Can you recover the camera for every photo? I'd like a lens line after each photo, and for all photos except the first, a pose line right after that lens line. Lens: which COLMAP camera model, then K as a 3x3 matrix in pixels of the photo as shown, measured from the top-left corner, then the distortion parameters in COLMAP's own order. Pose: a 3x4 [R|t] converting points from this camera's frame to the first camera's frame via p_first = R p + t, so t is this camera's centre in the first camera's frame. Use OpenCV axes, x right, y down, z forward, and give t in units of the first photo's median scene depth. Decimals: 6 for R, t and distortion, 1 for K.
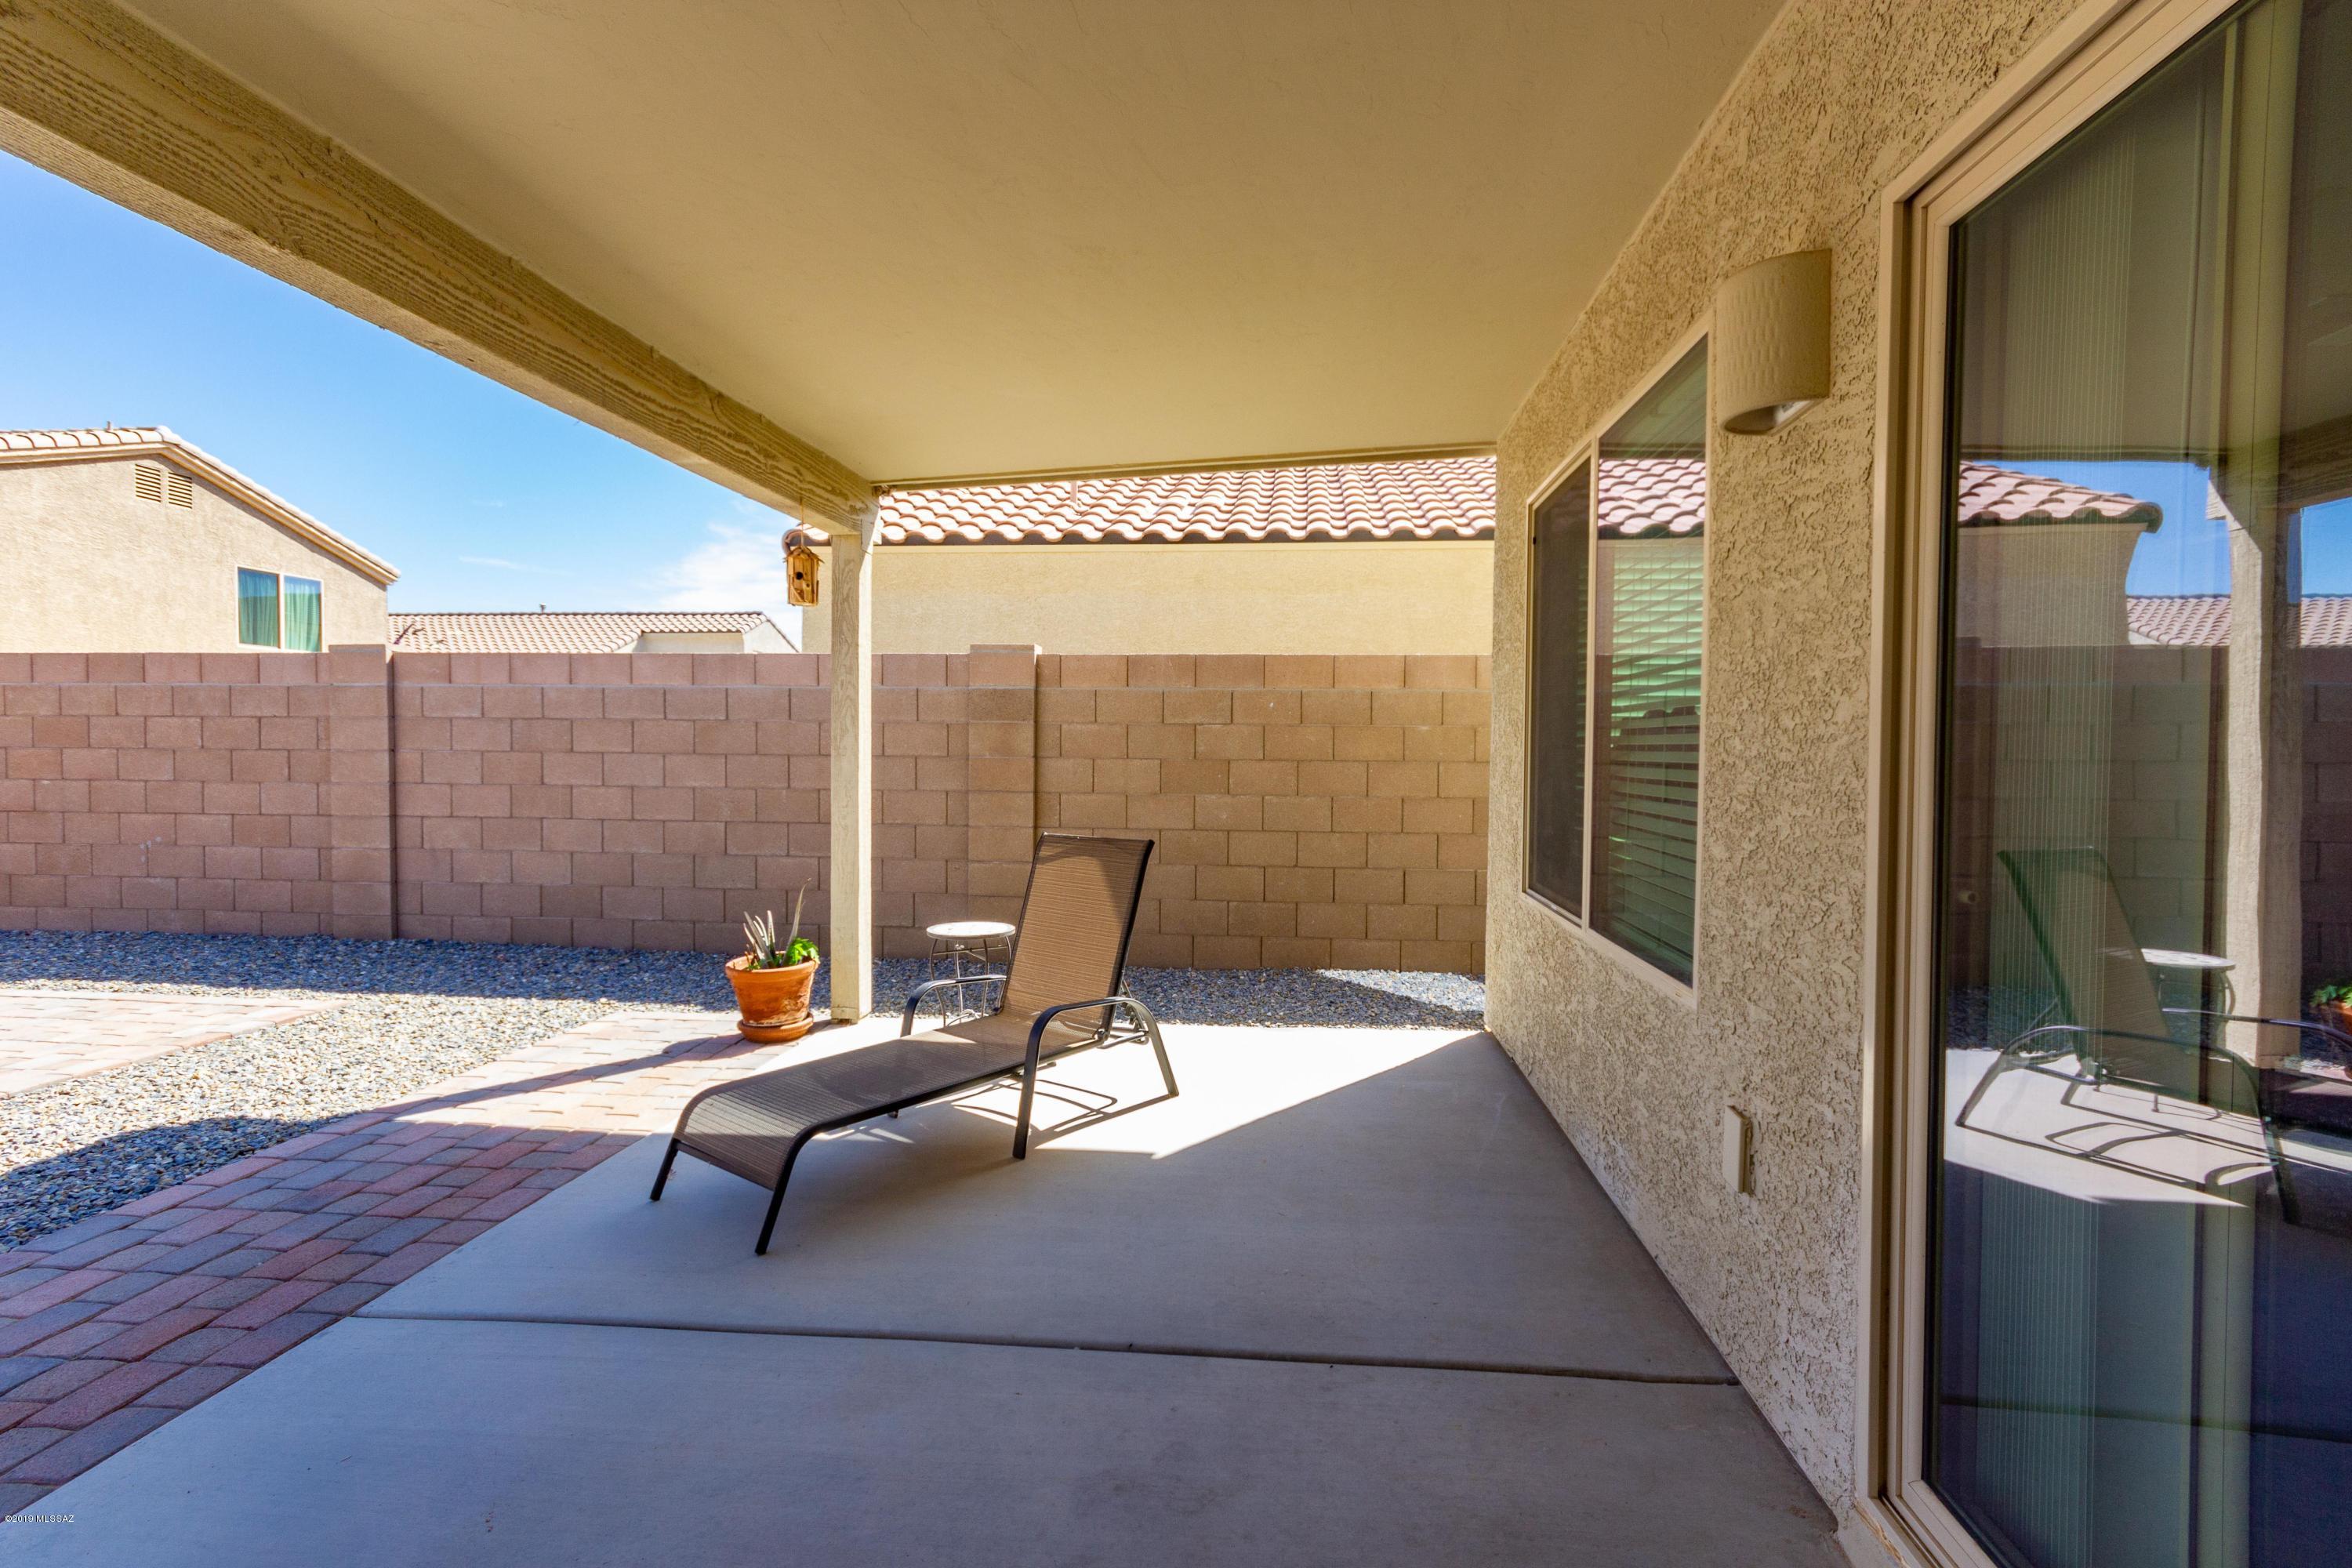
lens RADIAL K [[1083.2, 0, 1187.1], [0, 1083.2, 780.6], [0, 0, 1]] dist [0.008673, -0.000425]
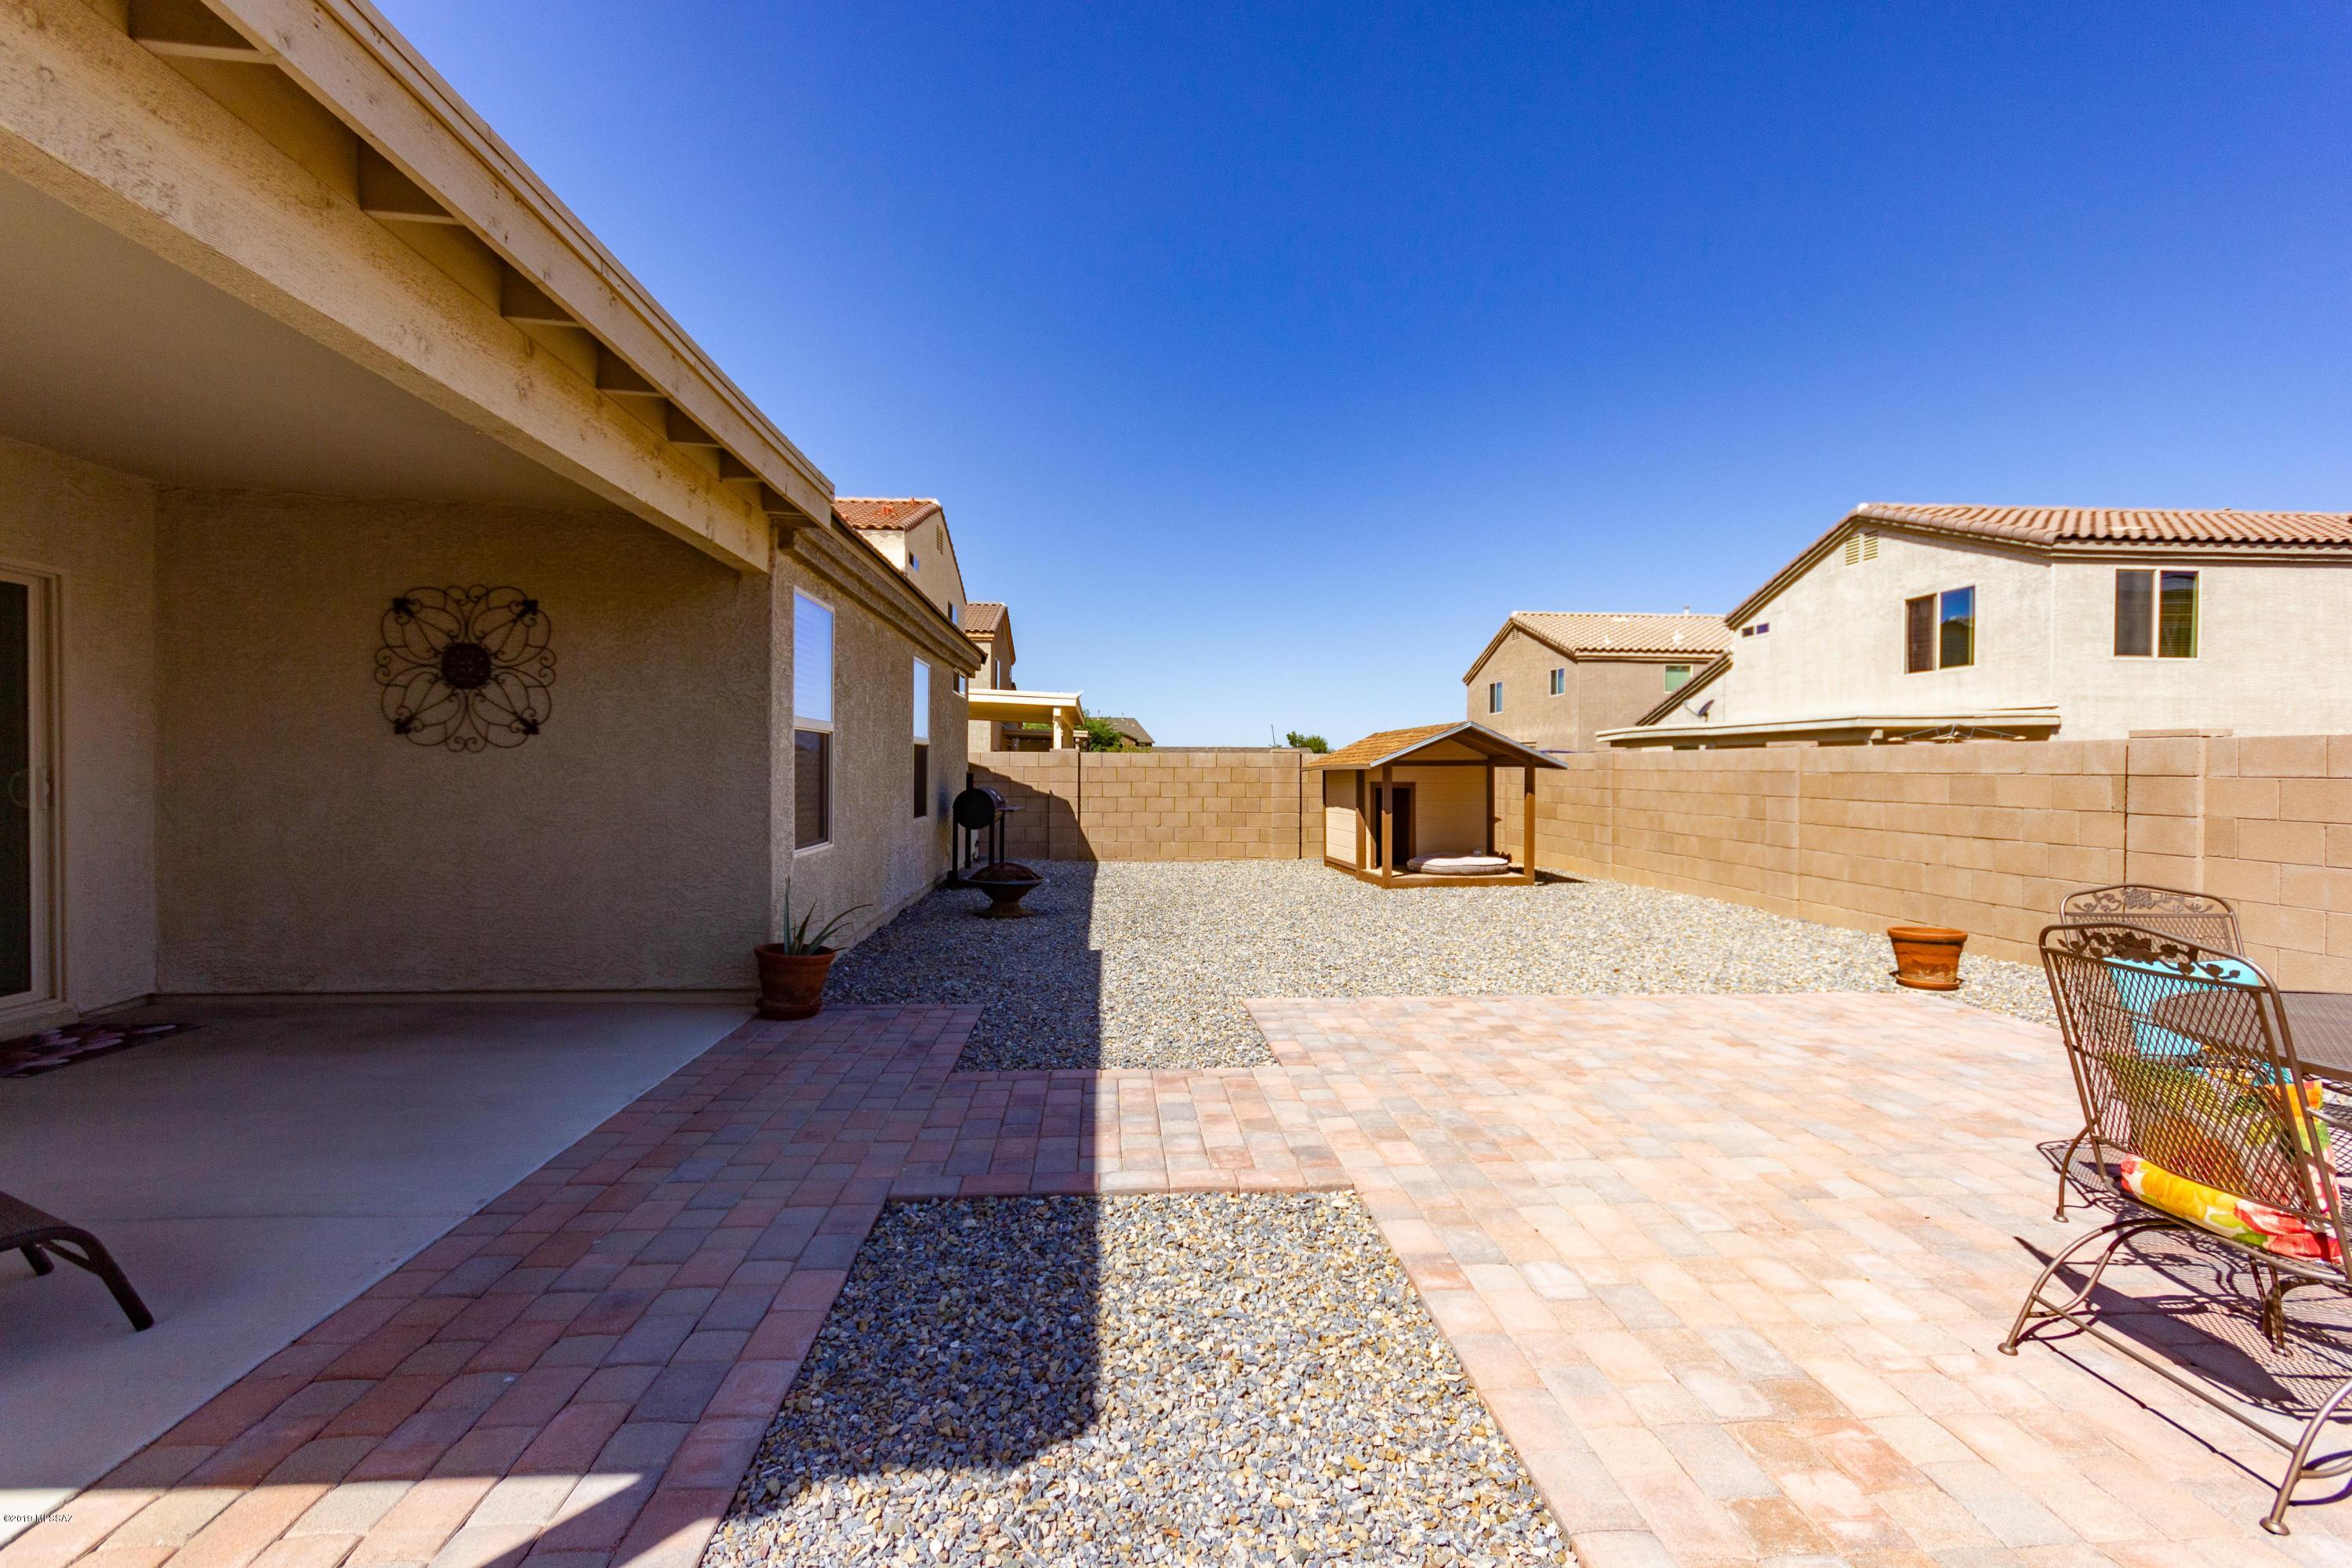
lens RADIAL K [[1100.5, 0, 1180.7], [0, 1100.5, 782.0], [0, 0, 1]] dist [0.005992, -0.000016]
pose [[-0.985553, -0.011864, -0.168951, -0.492342], [-0.018639, 0.999082, 0.038567, -0.022237], [0.168338, 0.041158, -0.984870, 0.859530]]
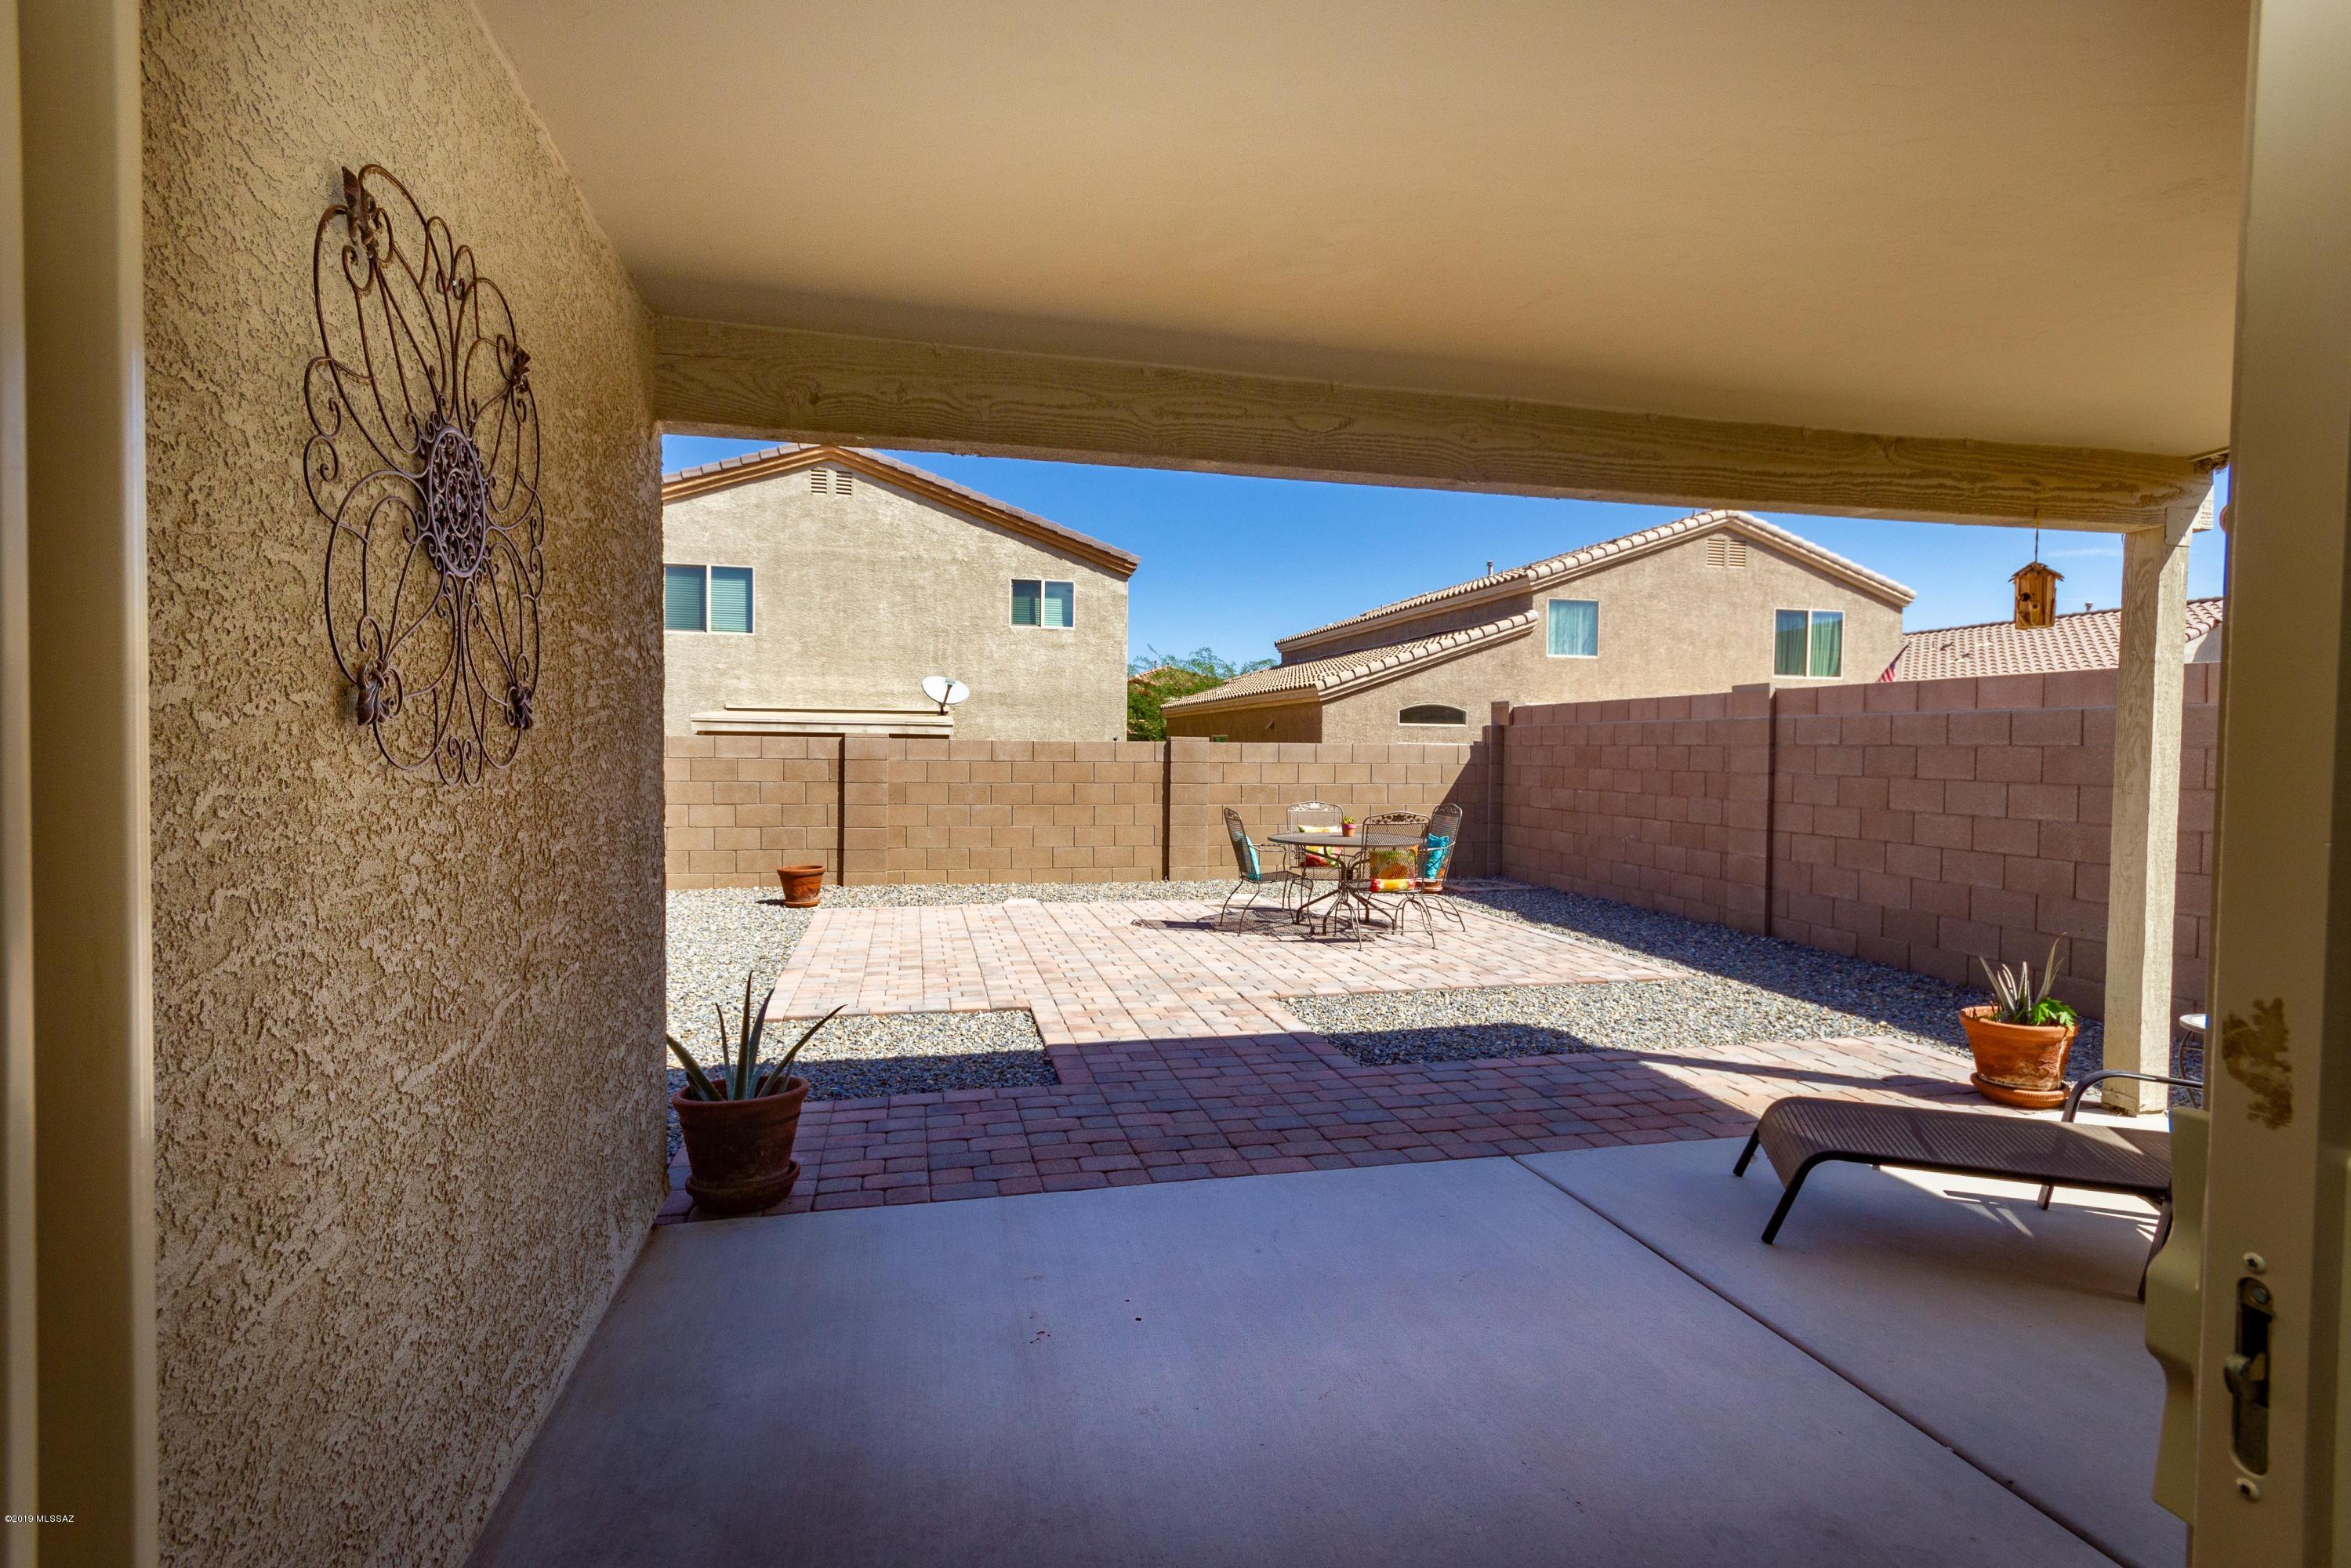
lens RADIAL K [[1121.8, 0, 1174.5], [0, 1121.8, 779.2], [0, 0, 1]] dist [-0.000698, 0.014502]
pose [[0.320272, 0.022296, -0.947063, 0.204152], [-0.035019, 0.999318, 0.011684, -0.013934], [0.946678, 0.029423, 0.320834, 0.013800]]
